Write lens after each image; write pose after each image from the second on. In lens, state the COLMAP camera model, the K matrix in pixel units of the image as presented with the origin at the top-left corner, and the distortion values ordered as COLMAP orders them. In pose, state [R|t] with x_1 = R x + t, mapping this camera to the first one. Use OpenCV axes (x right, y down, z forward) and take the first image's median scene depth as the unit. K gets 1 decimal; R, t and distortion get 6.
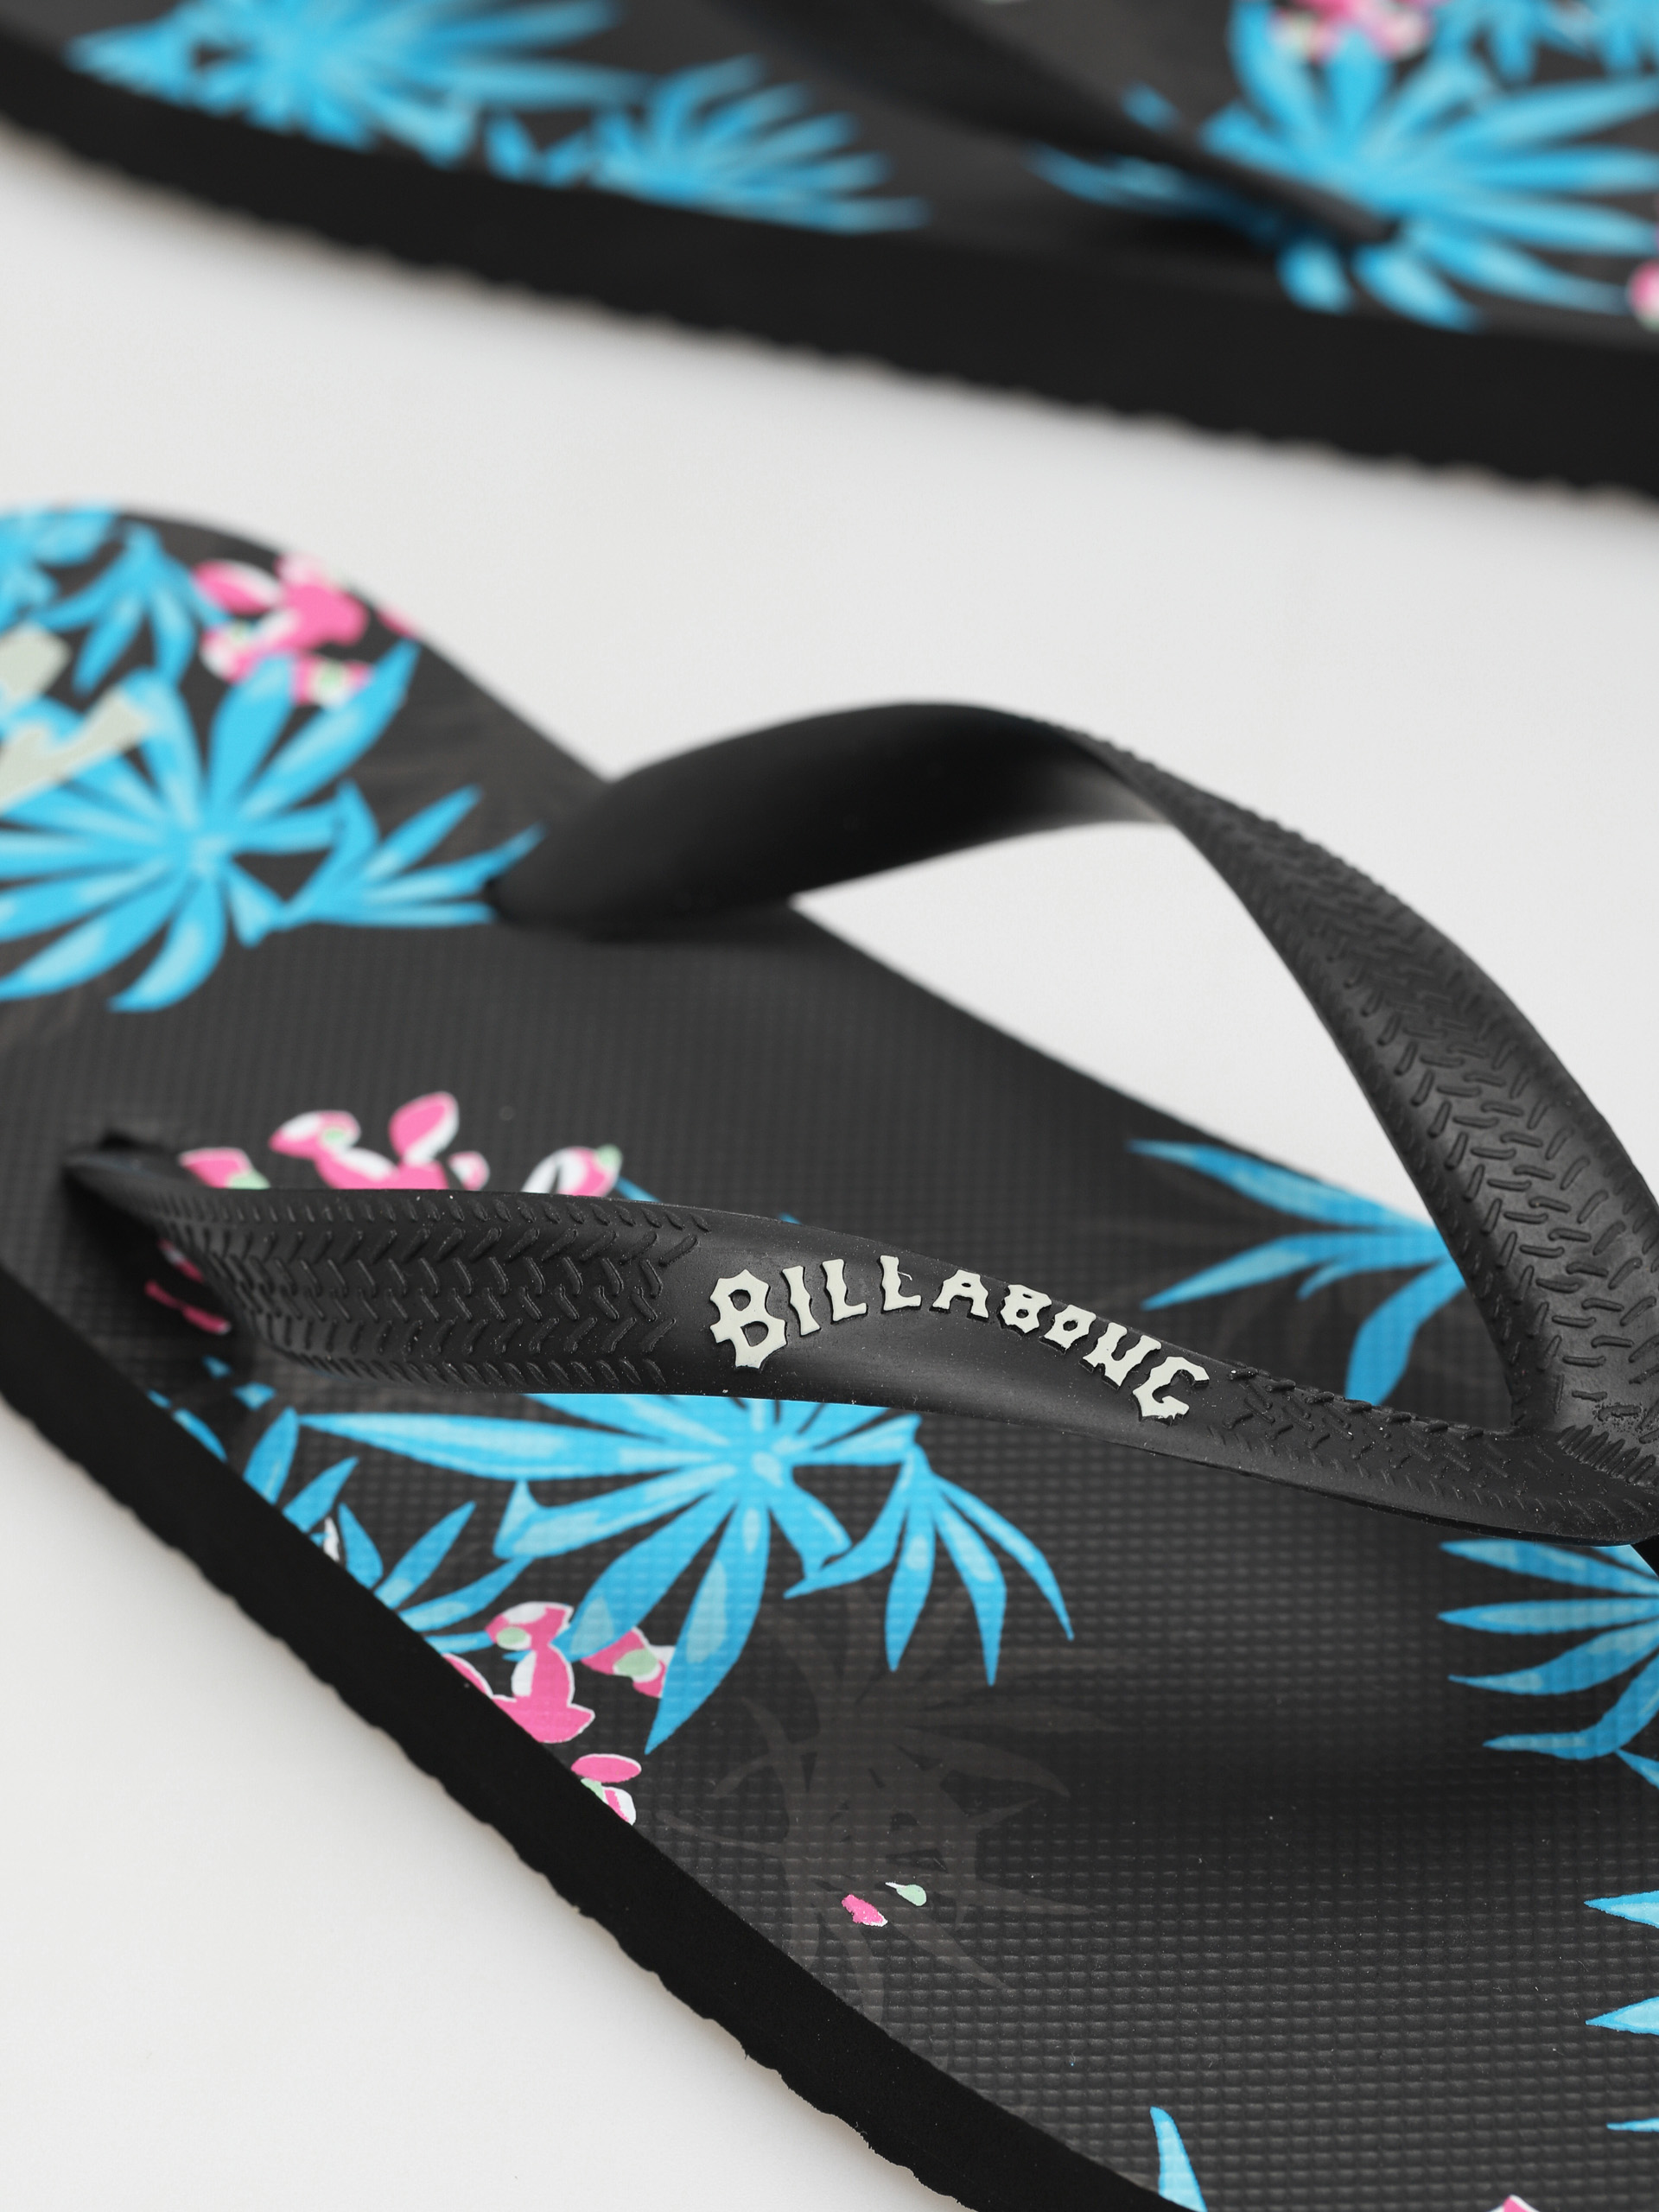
lens RADIAL K [[7983.1, 0, 829.5], [0, 7983.1, 1106.0], [0, 0, 1]] dist [0.238506, -2.018457]
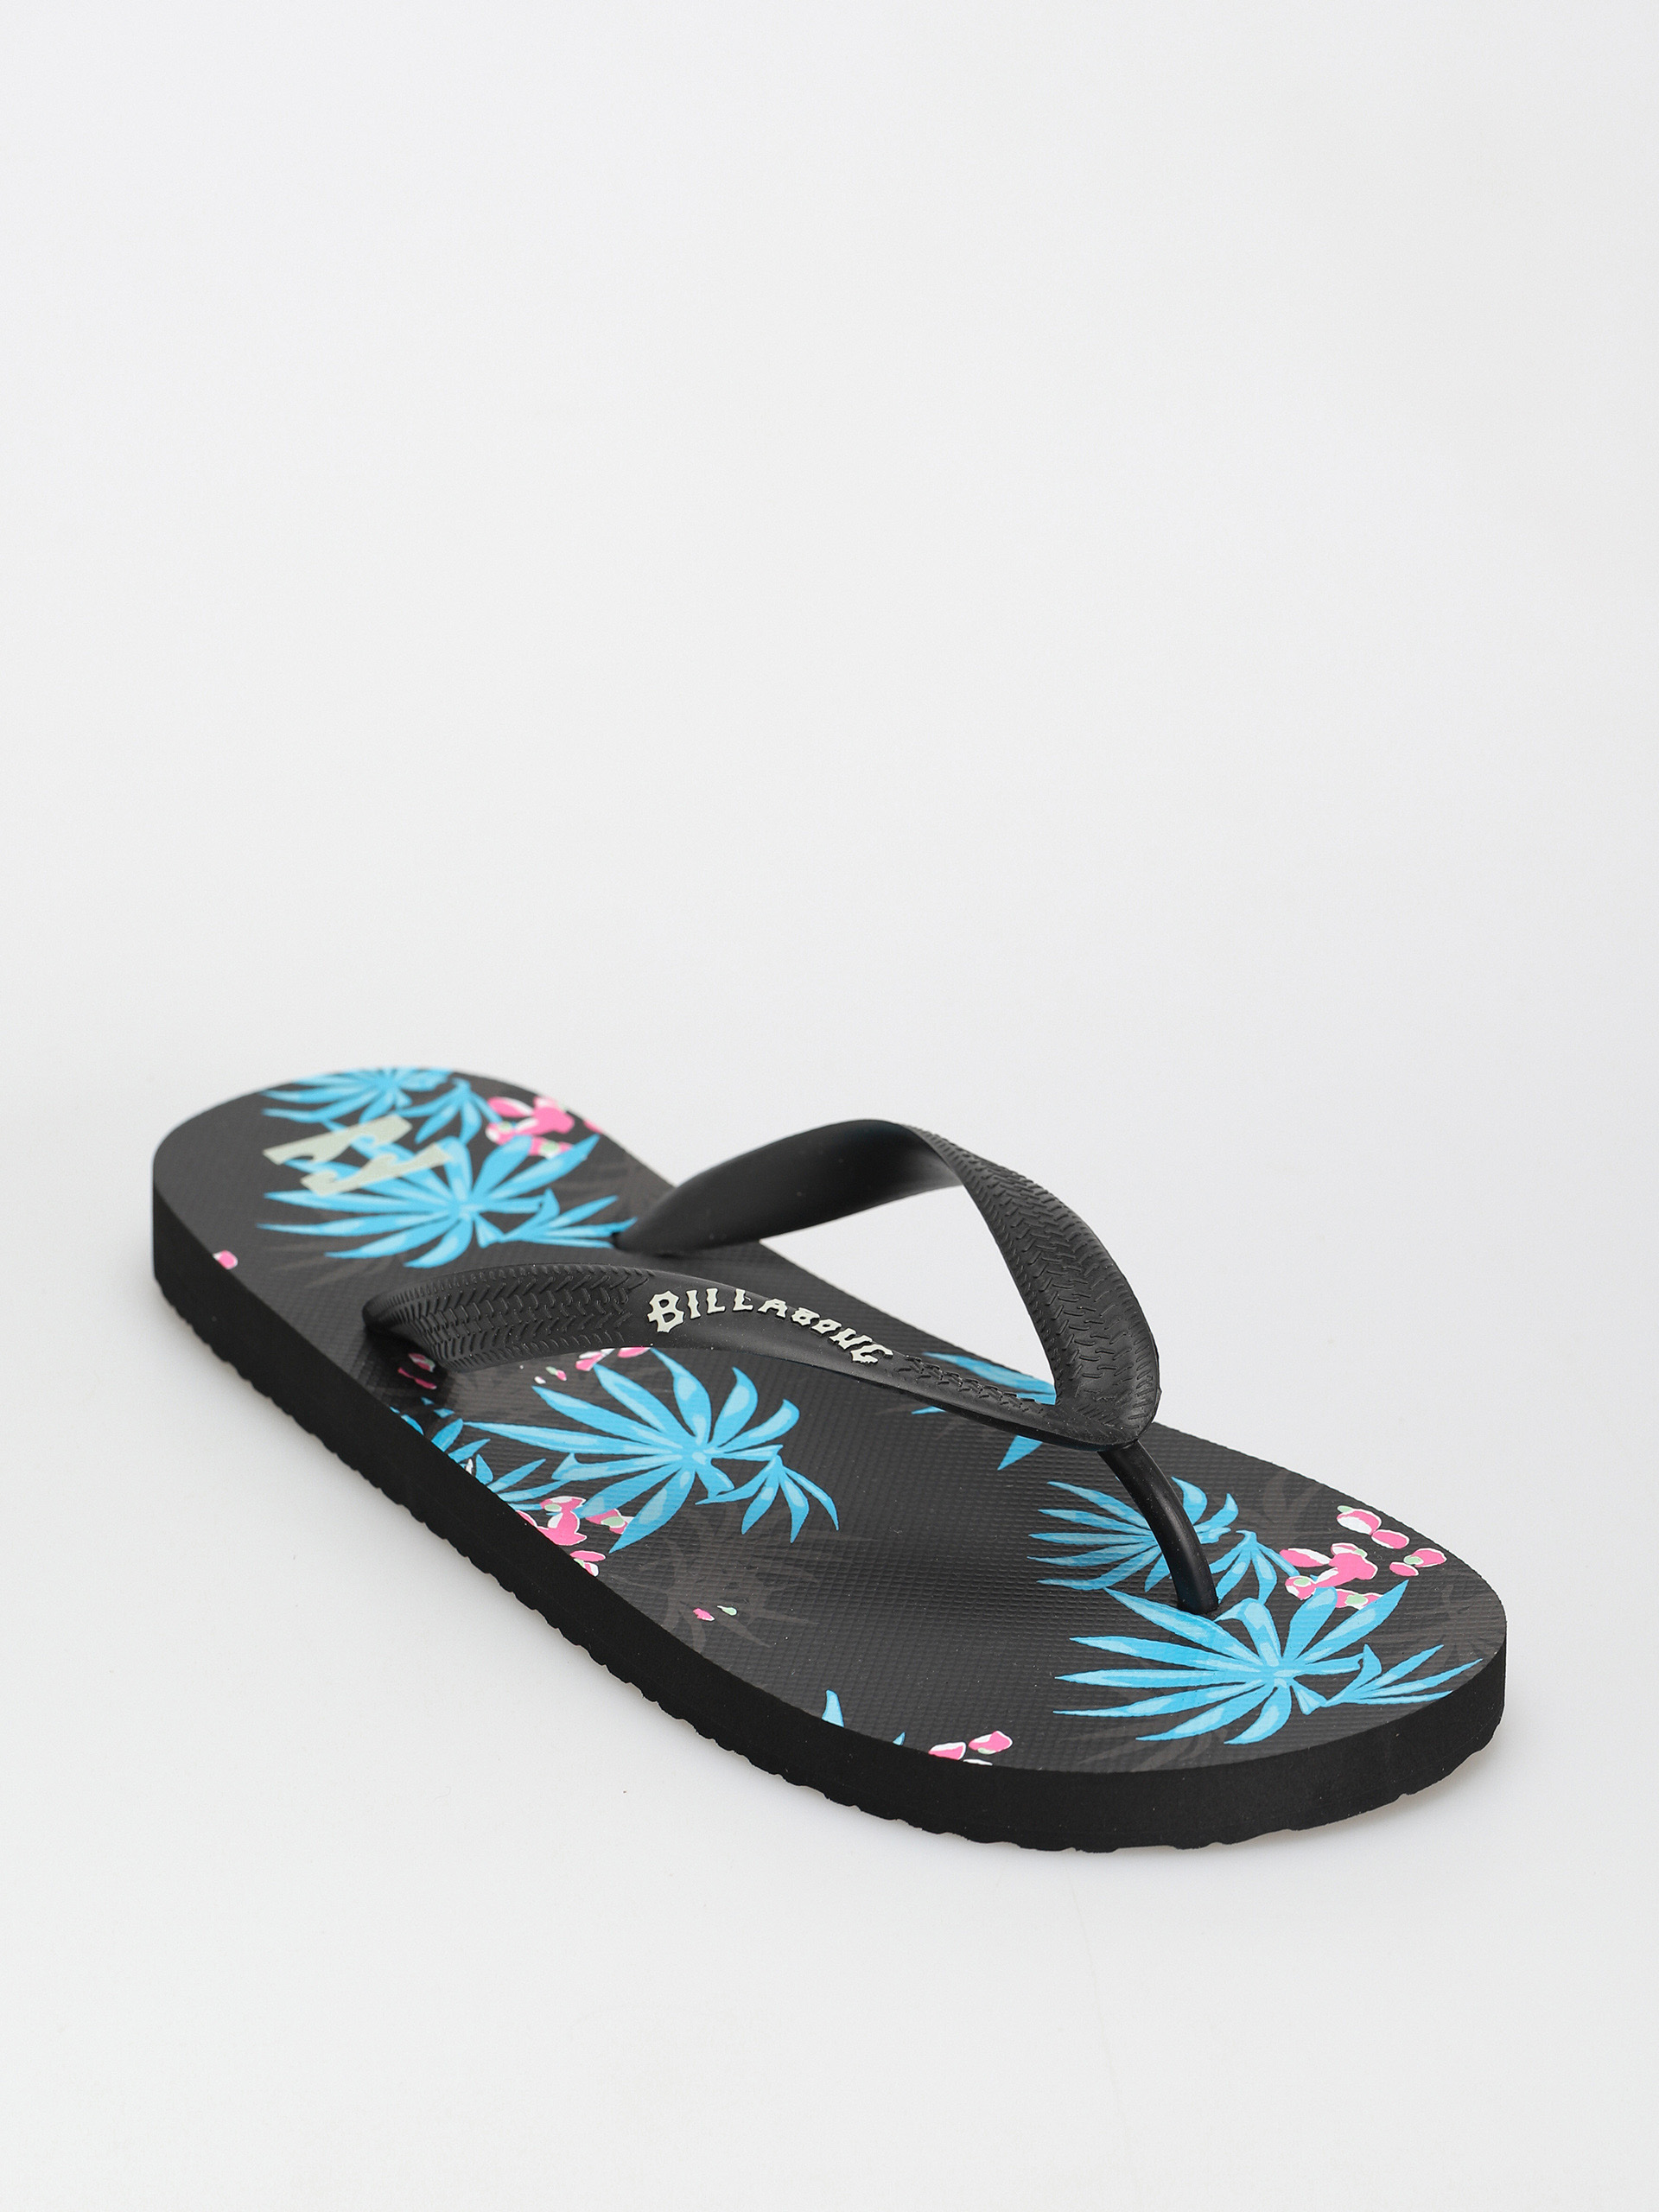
lens RADIAL K [[7983.1, 0, 829.5], [0, 7983.1, 1106.0], [0, 0, 1]] dist [0.238506, -2.018457]
pose [[0.991644, 0.048979, -0.119348, 0.253671], [-0.077849, 0.964888, -0.250860, 0.452360], [0.102871, 0.258055, 0.960638, -0.890105]]
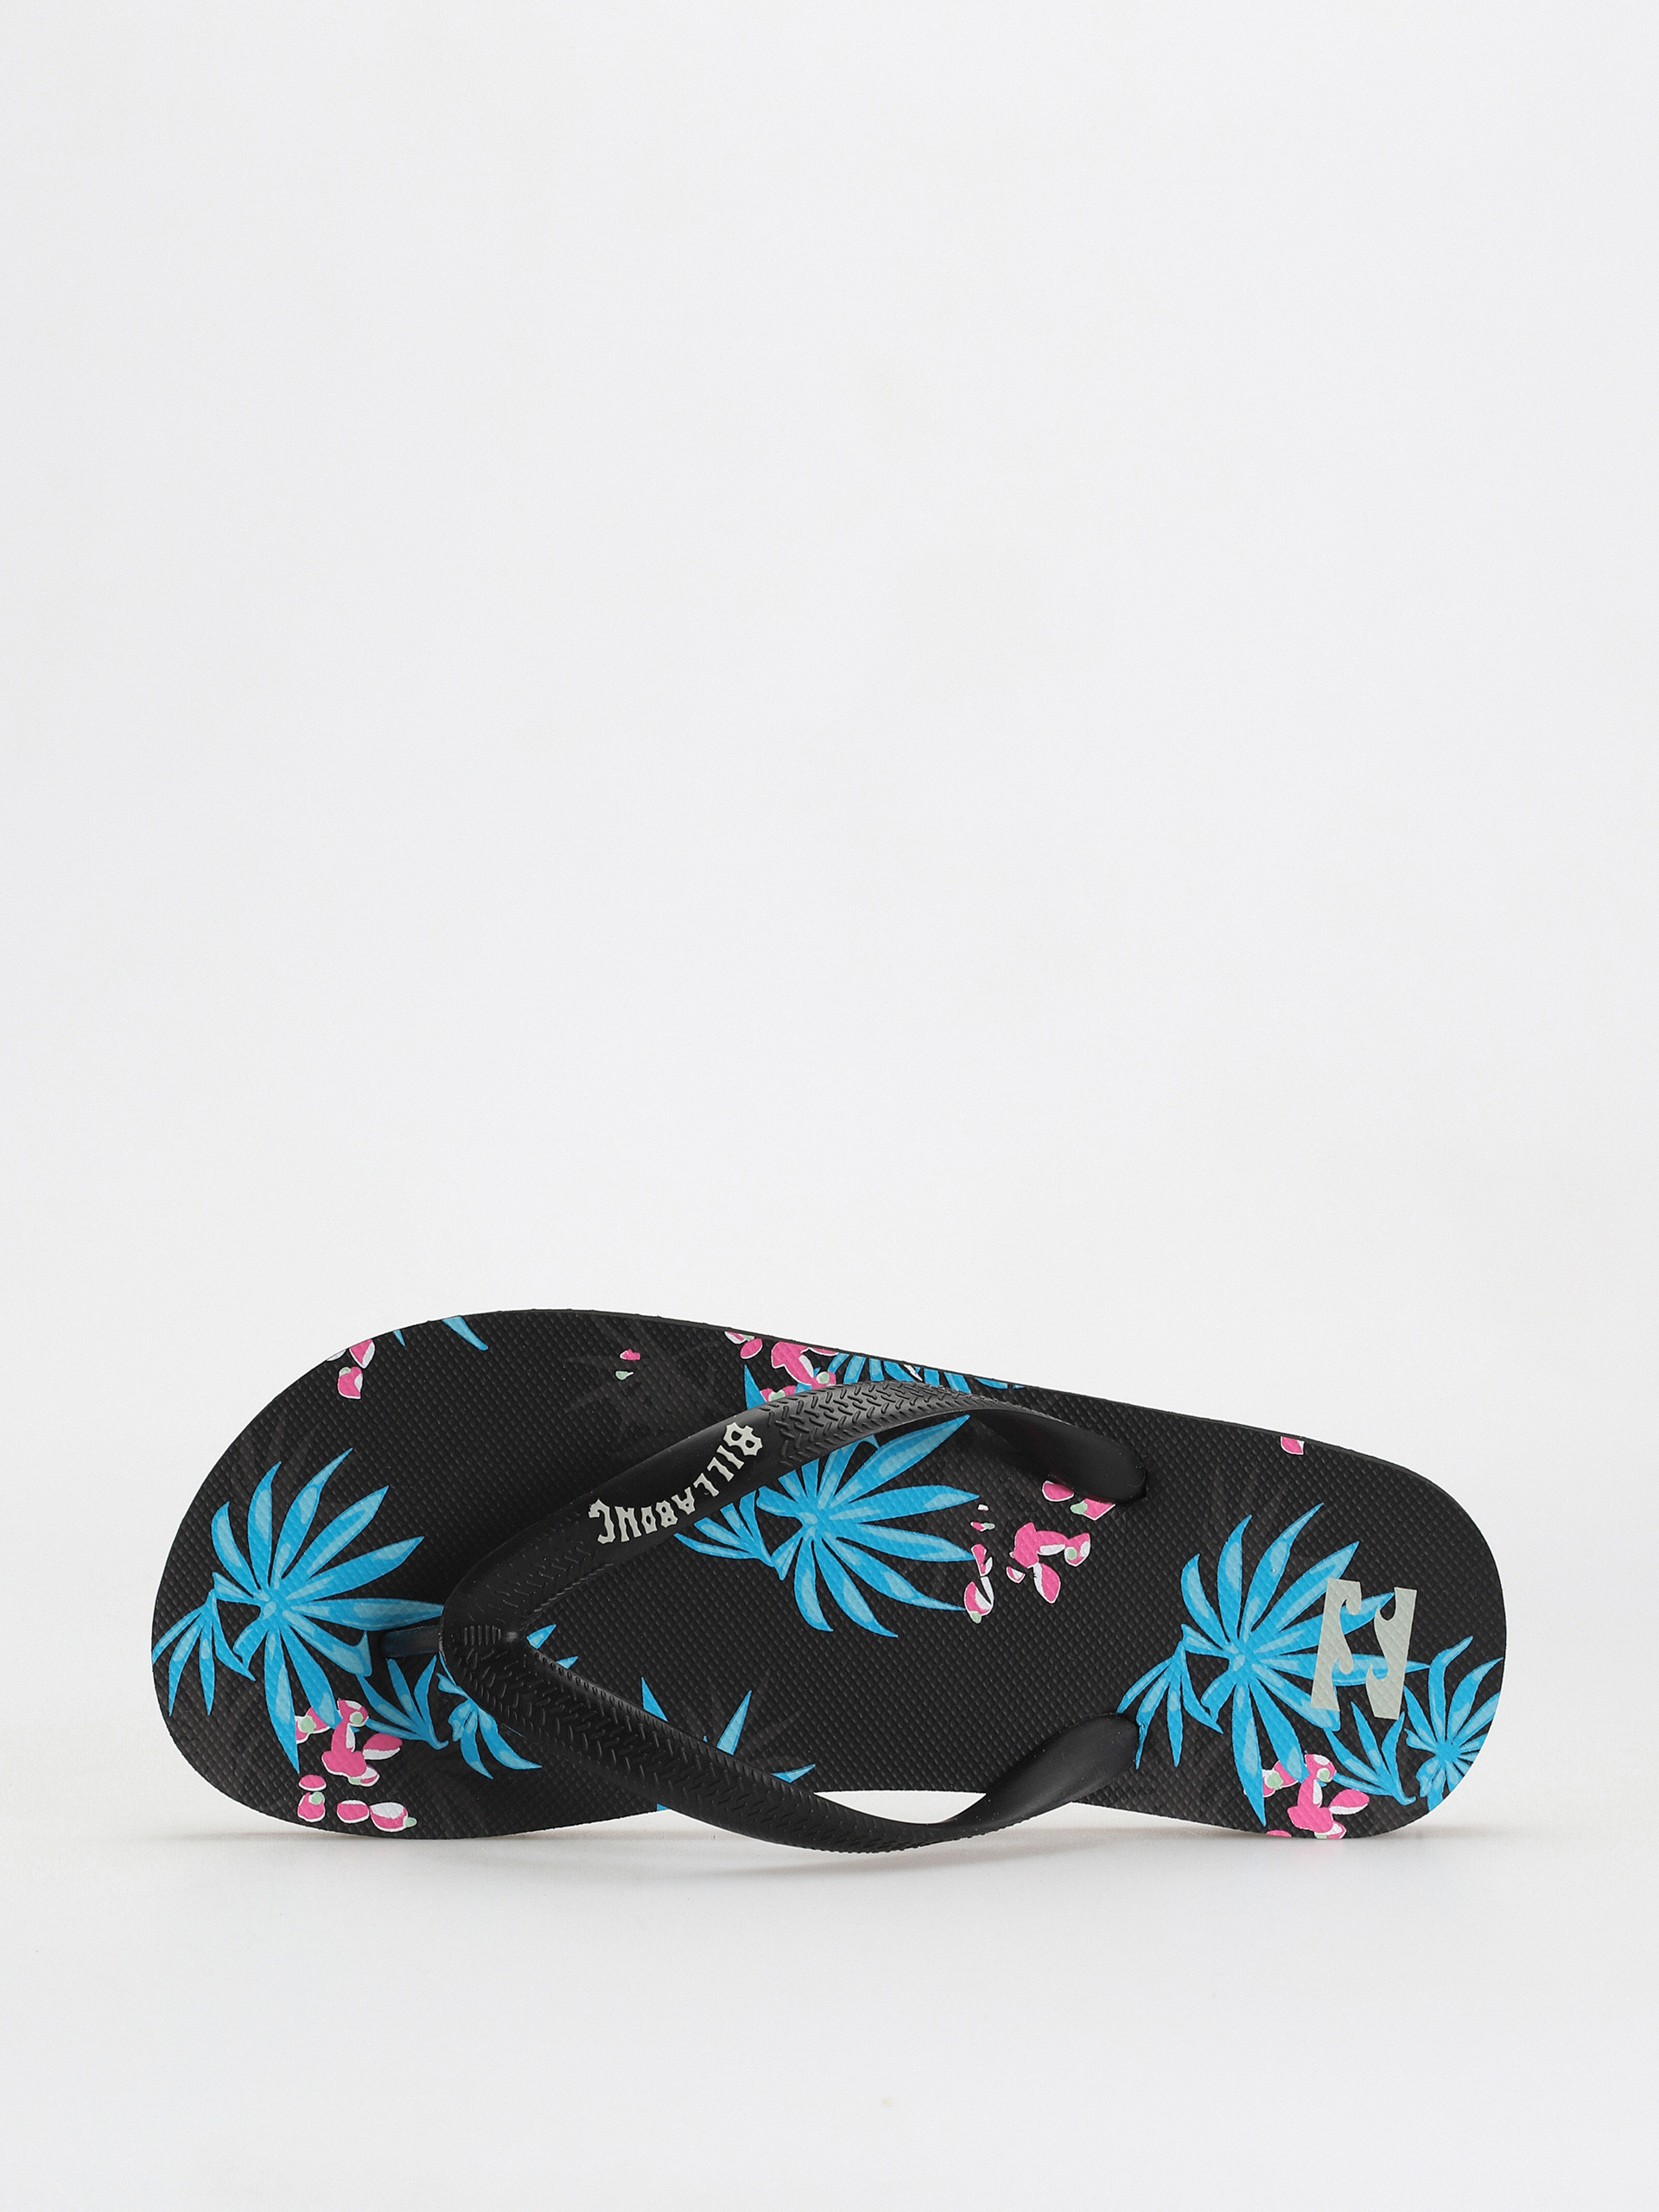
lens RADIAL K [[7983.1, 0, 829.5], [0, 7983.1, 1106.0], [0, 0, 1]] dist [0.238506, -2.018457]
pose [[-0.780171, 0.625498, 0.009225, -0.117574], [-0.426800, -0.543005, 0.723179, -1.712366], [0.457357, 0.560266, 0.690599, -0.800137]]
